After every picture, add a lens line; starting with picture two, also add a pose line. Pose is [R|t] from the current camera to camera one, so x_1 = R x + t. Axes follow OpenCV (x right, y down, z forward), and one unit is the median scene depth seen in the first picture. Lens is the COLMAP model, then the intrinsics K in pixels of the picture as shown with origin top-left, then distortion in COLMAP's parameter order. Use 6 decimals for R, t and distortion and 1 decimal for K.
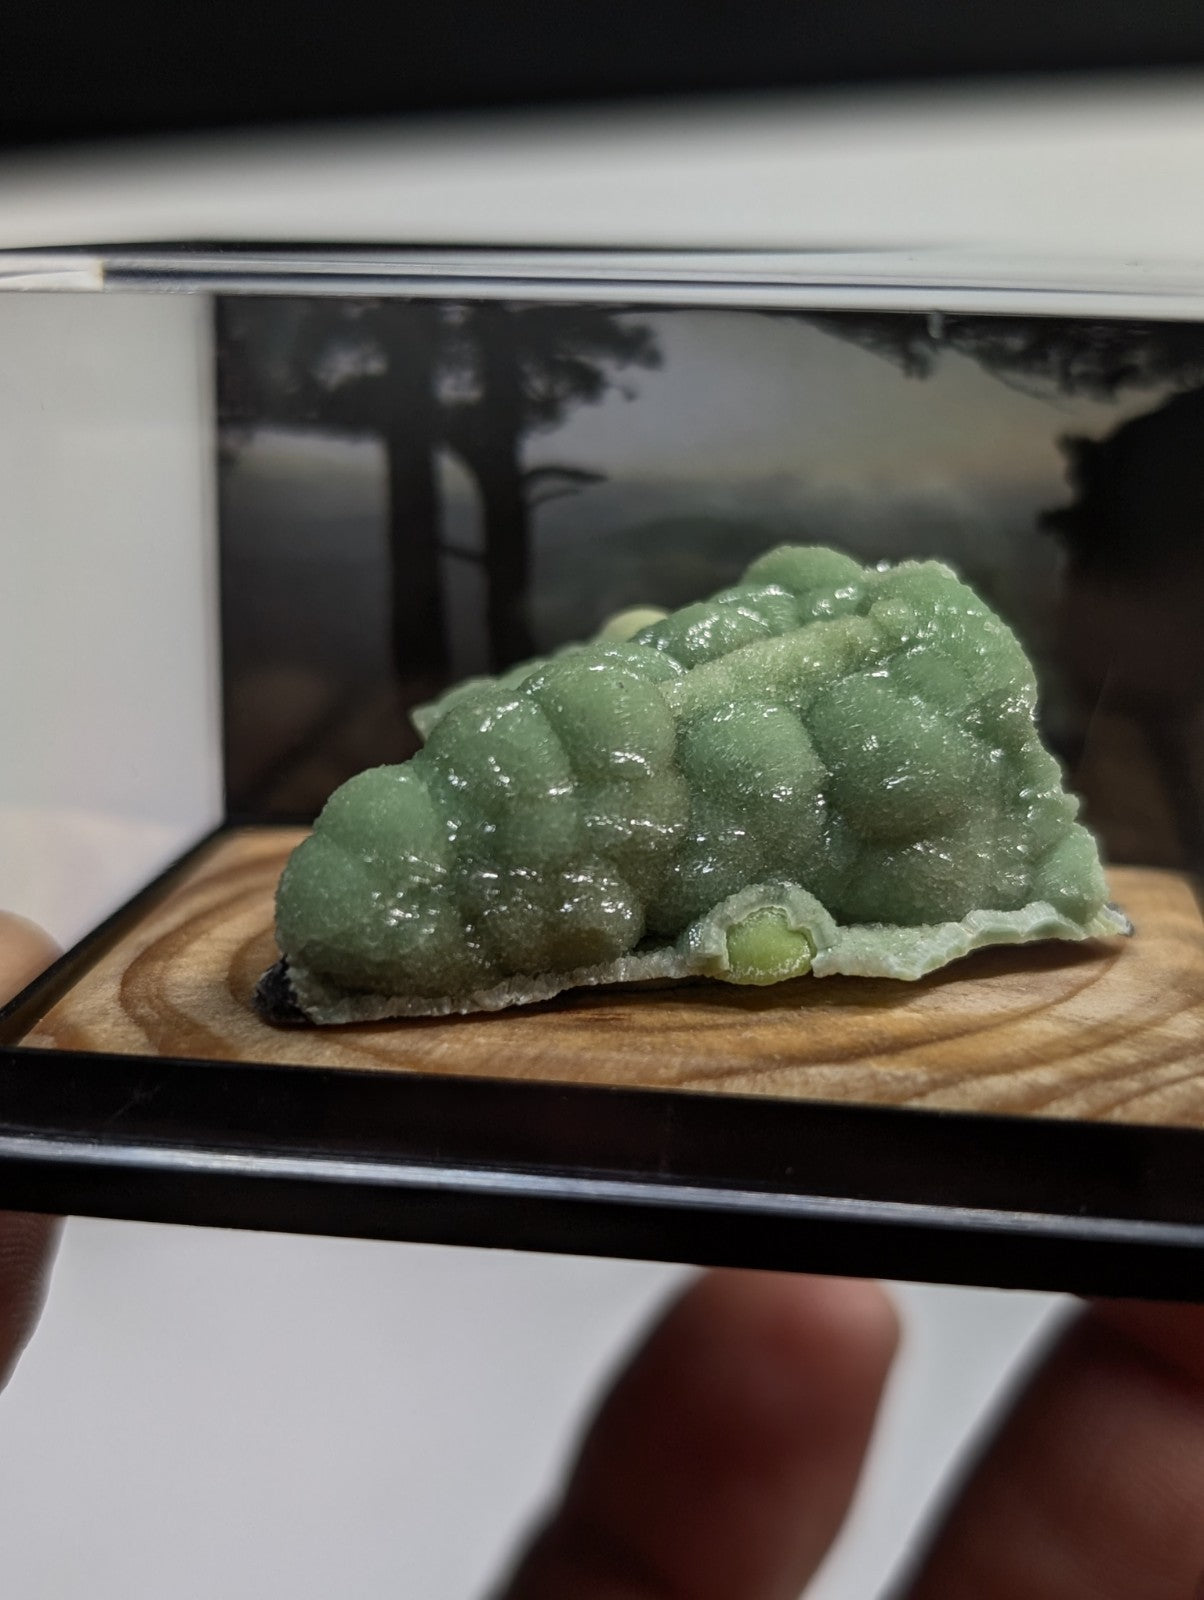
lens RADIAL K [[2296.1, 0, 598.1], [0, 2296.1, 813.5], [0, 0, 1]] dist [0.085172, 0.000000]
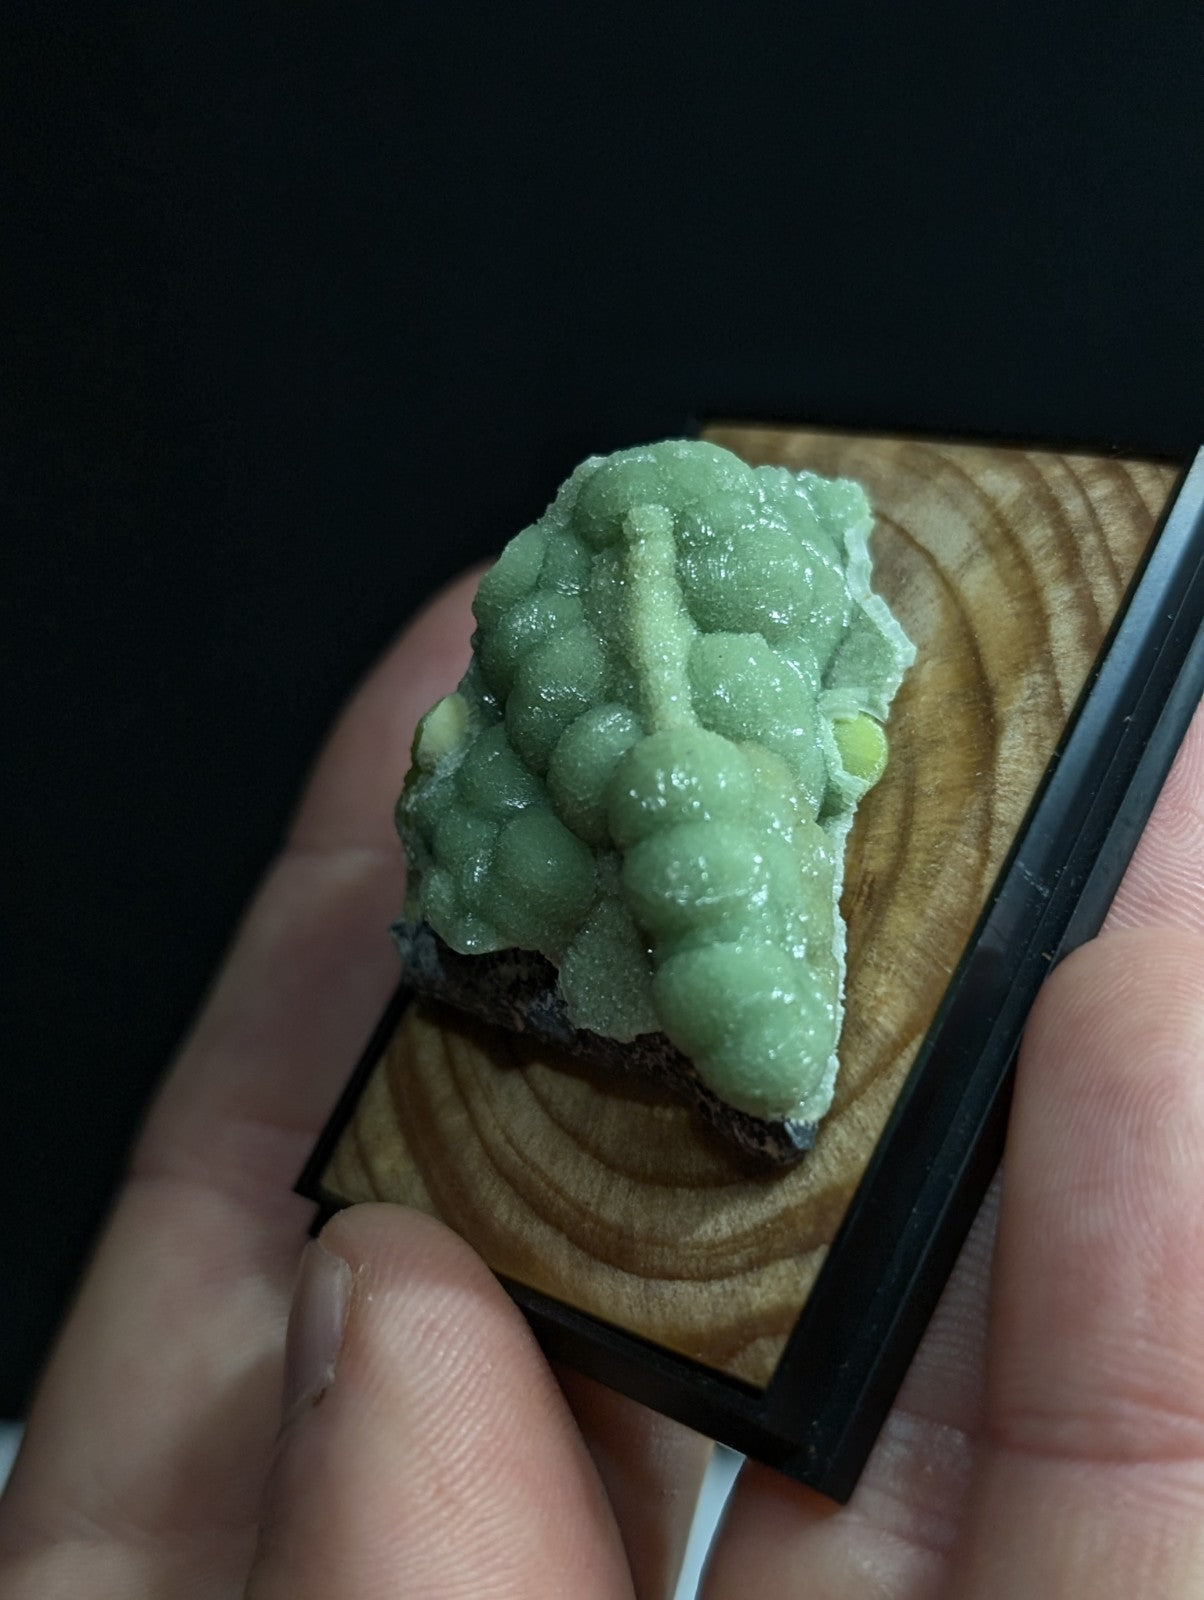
lens RADIAL K [[2232.0, 0, 600.7], [0, 2232.0, 795.4], [0, 0, 1]] dist [0.107603, 0.000000]
pose [[0.322850, -0.893582, 0.311897, -0.357961], [0.750558, 0.442481, 0.490788, -0.605888], [-0.576568, 0.075646, 0.813540, 0.125346]]
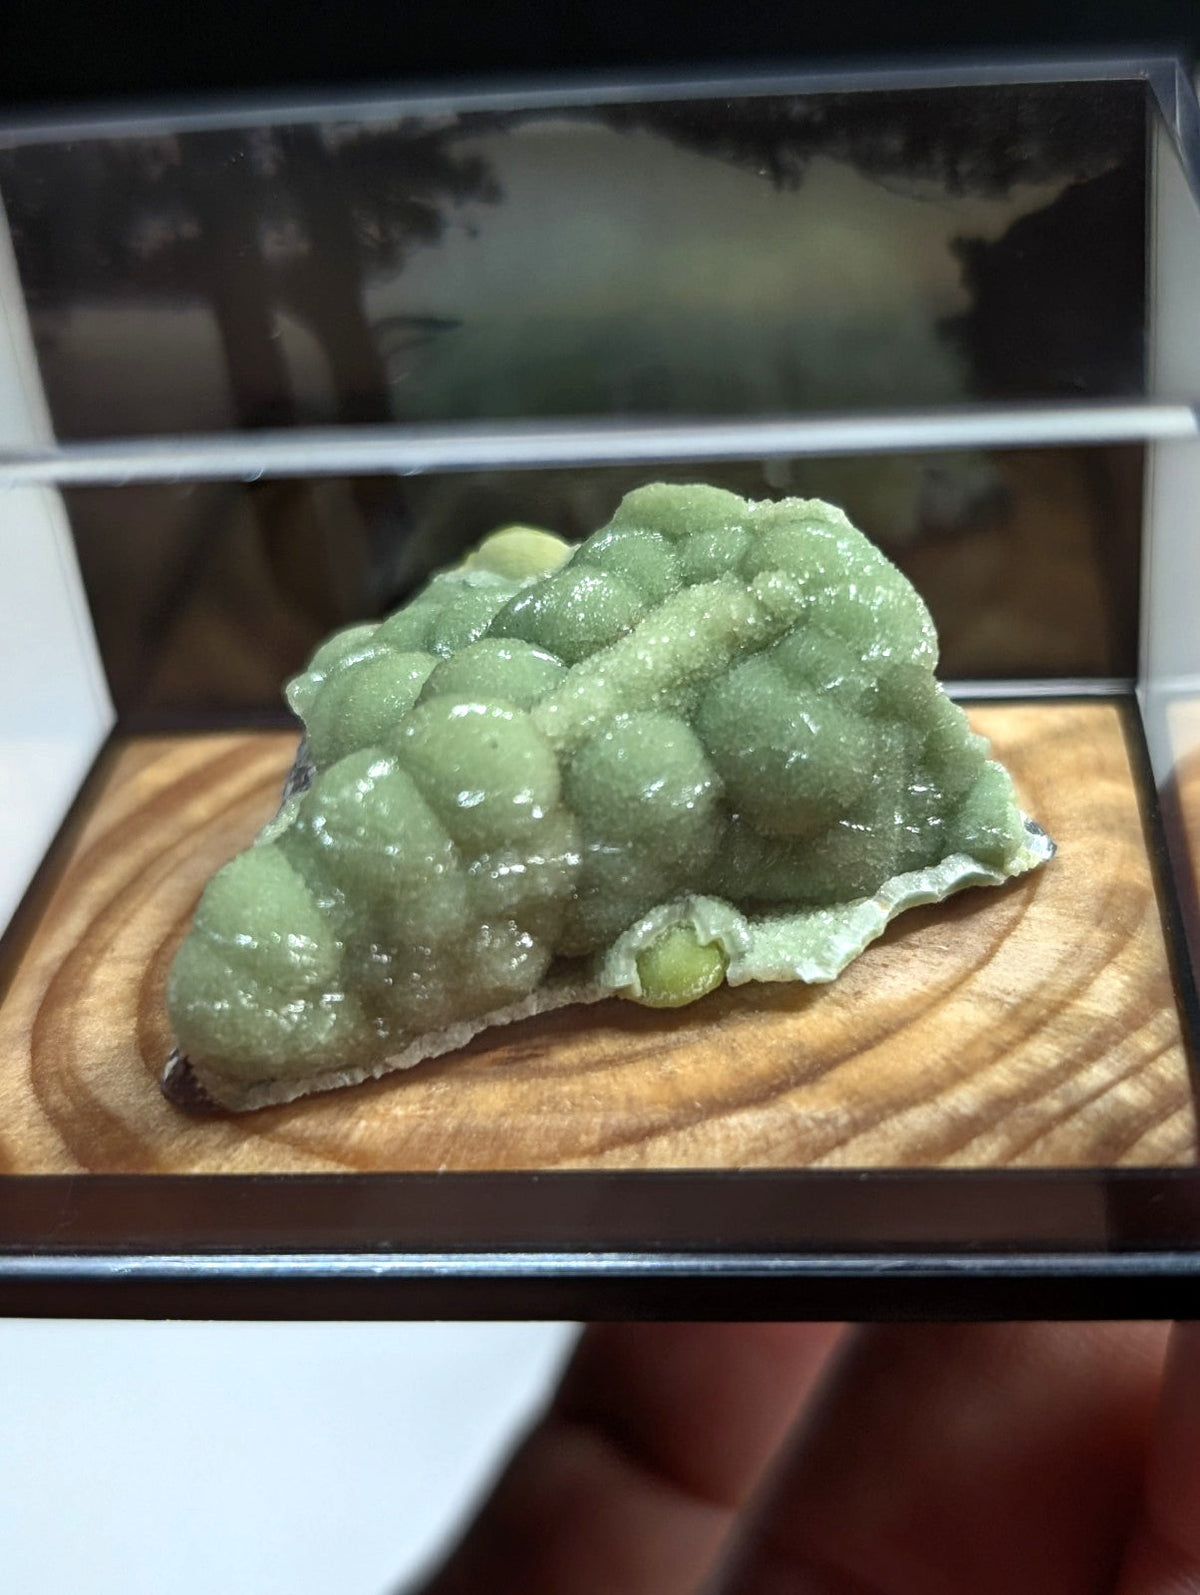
lens RADIAL K [[2288.9, 0, 598.1], [0, 2288.9, 799.9], [0, 0, 1]] dist [0.085172, 0.000000]
pose [[0.992835, -0.118708, -0.013678, 0.061380], [0.117169, 0.944650, 0.306444, -0.309209], [-0.023457, -0.305851, 0.951790, 0.096598]]
